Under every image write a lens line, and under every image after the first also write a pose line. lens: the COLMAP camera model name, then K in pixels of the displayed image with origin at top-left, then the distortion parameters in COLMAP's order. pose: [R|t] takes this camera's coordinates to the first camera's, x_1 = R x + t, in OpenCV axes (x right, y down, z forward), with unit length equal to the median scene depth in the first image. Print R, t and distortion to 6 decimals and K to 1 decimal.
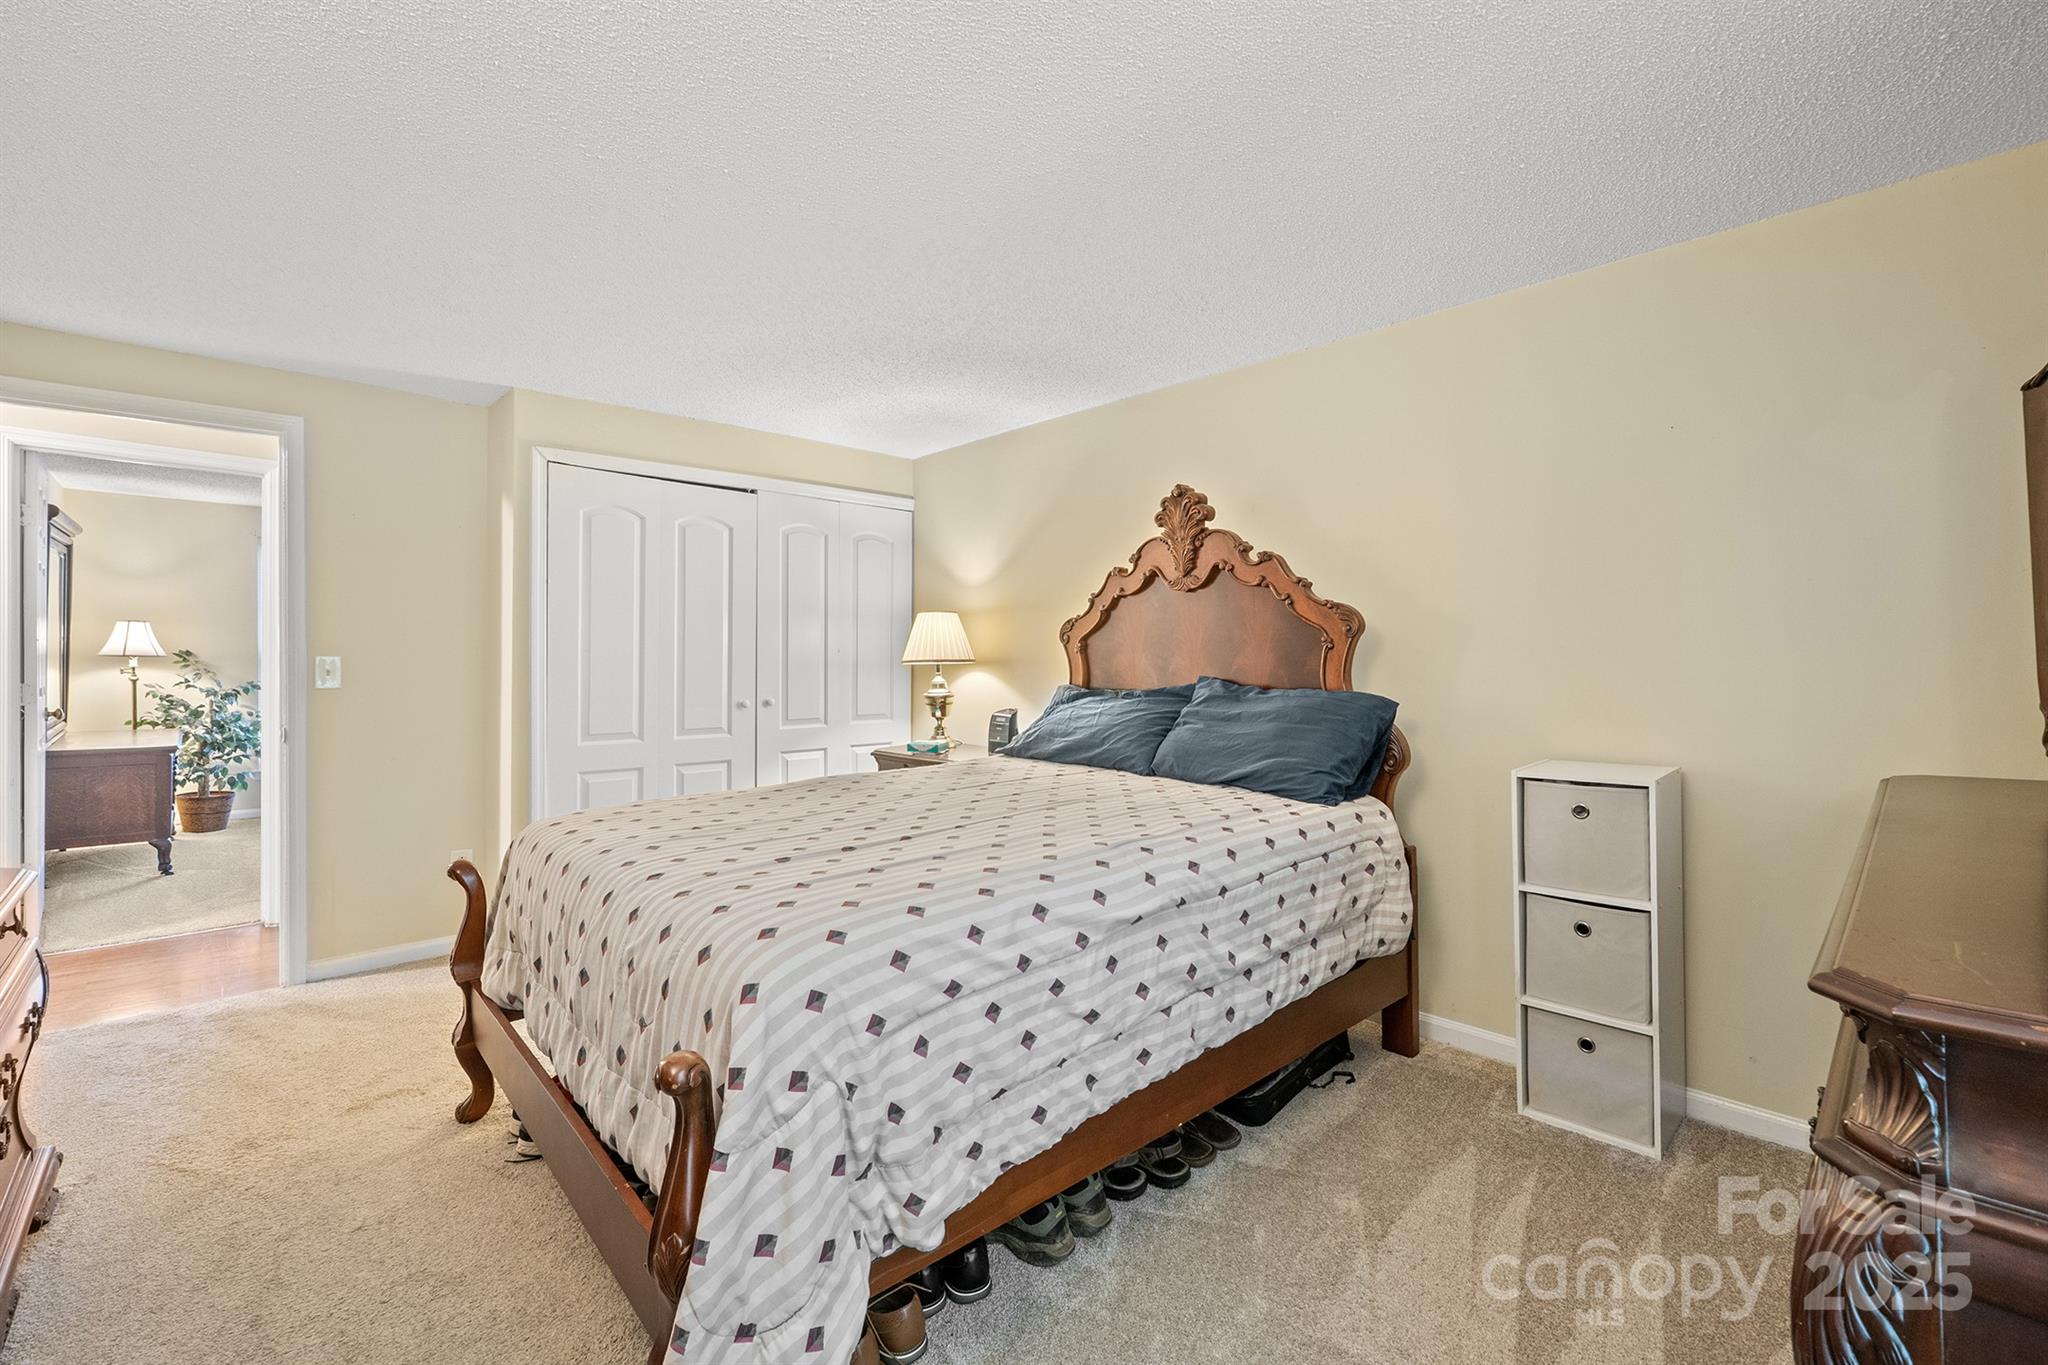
lens RADIAL K [[890.1, 0, 1026.8], [0, 890.1, 673.9], [0, 0, 1]] dist [-0.011676, 0.000435]
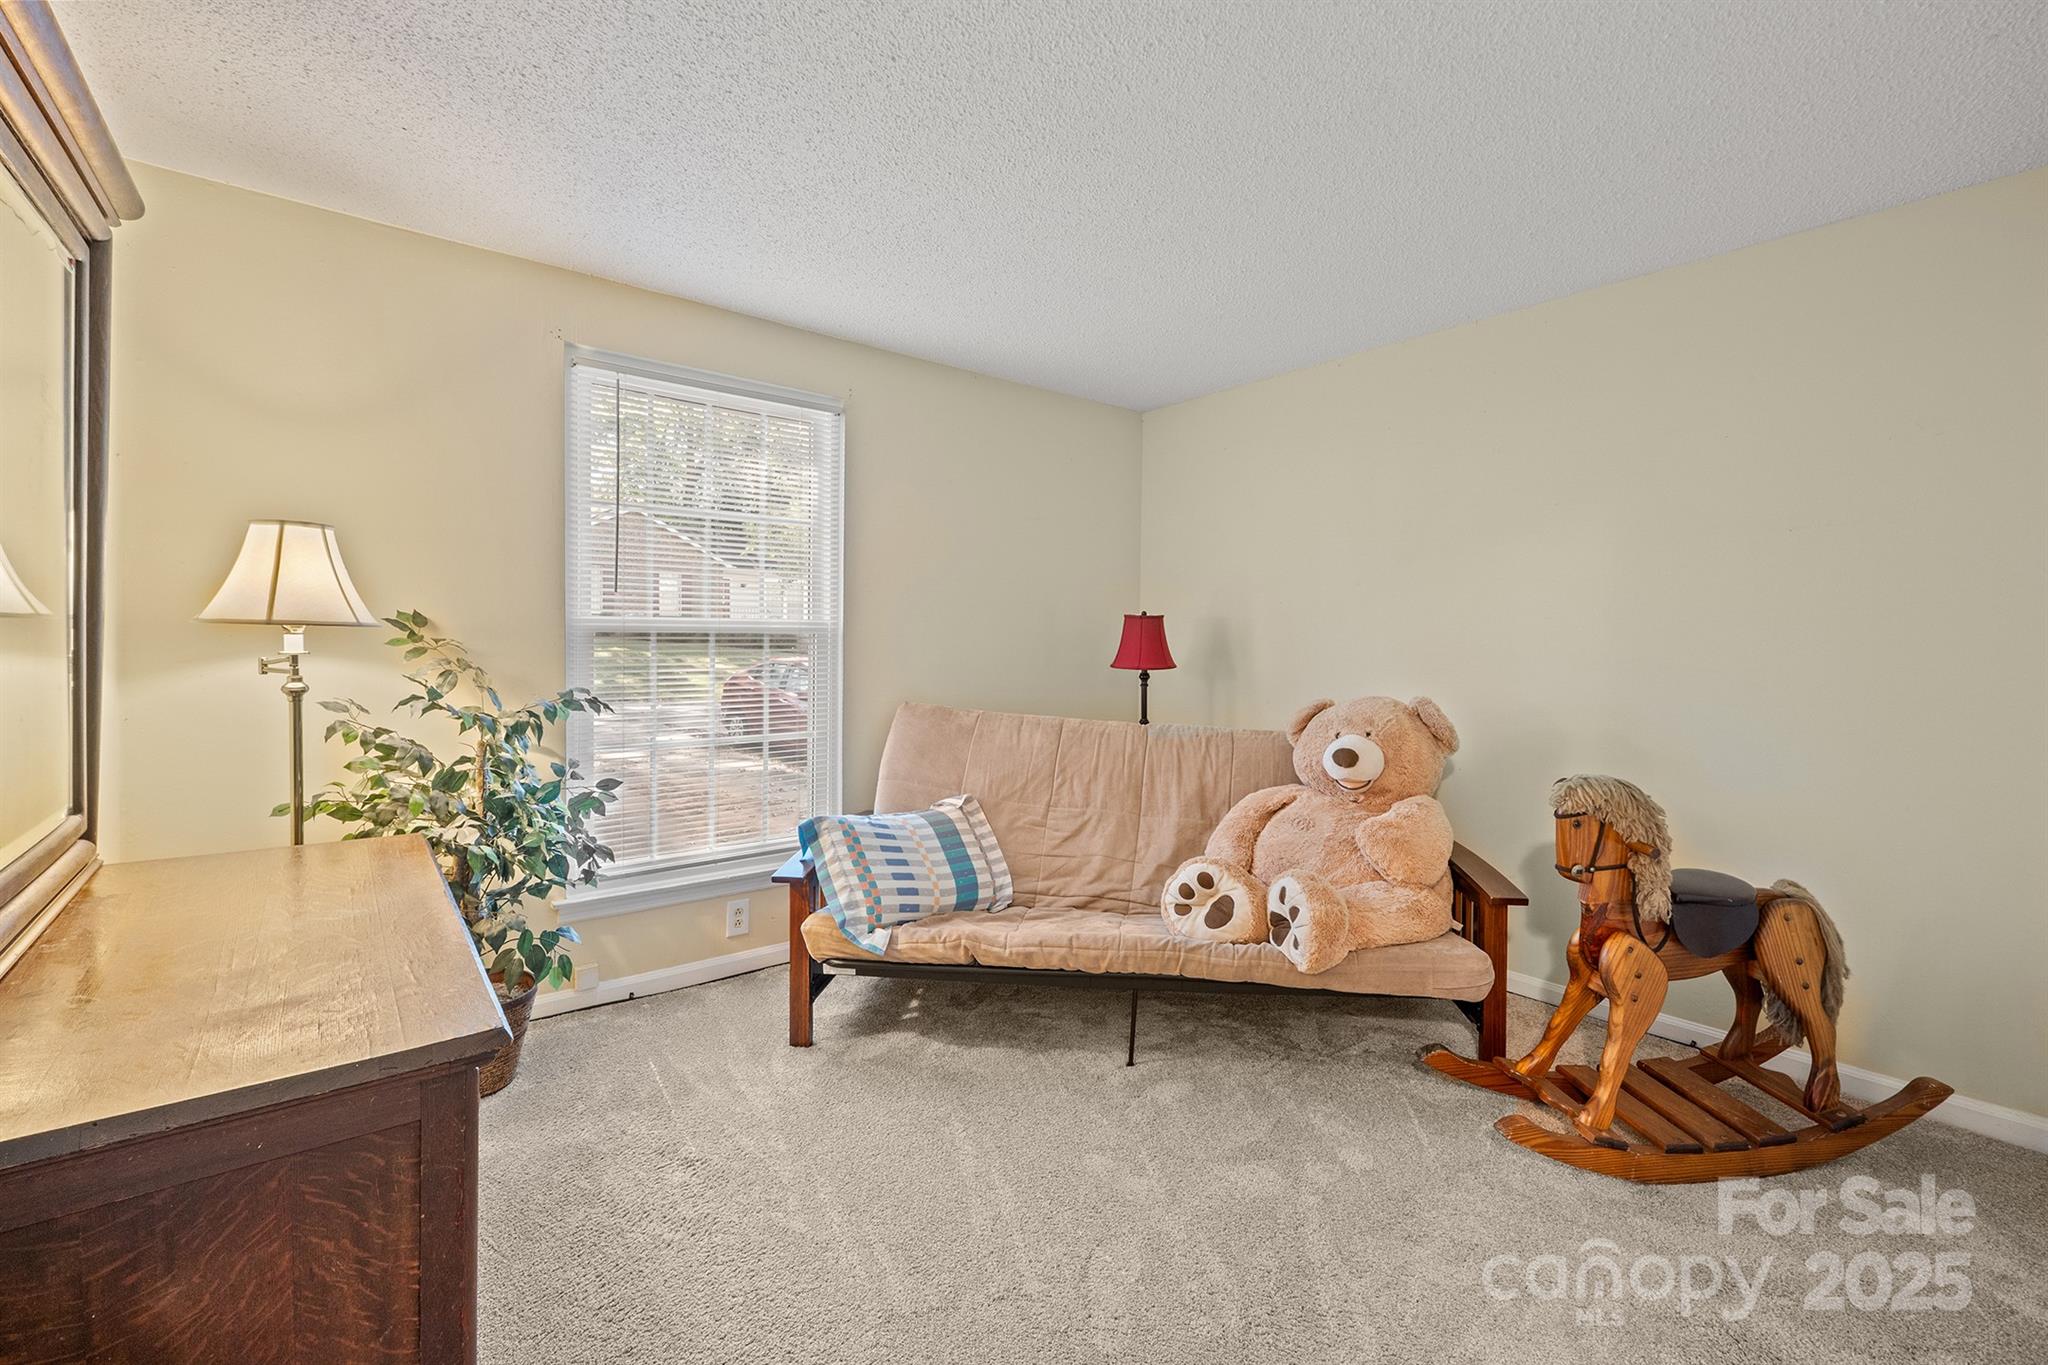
lens RADIAL K [[890.1, 0, 1027.2], [0, 890.1, 670.8], [0, 0, 1]] dist [-0.011676, 0.000435]
pose [[0.996259, 0.009041, -0.085948, -0.672063], [-0.007871, 0.999872, 0.013943, -0.008220], [0.086063, -0.013215, 0.996202, 0.653300]]
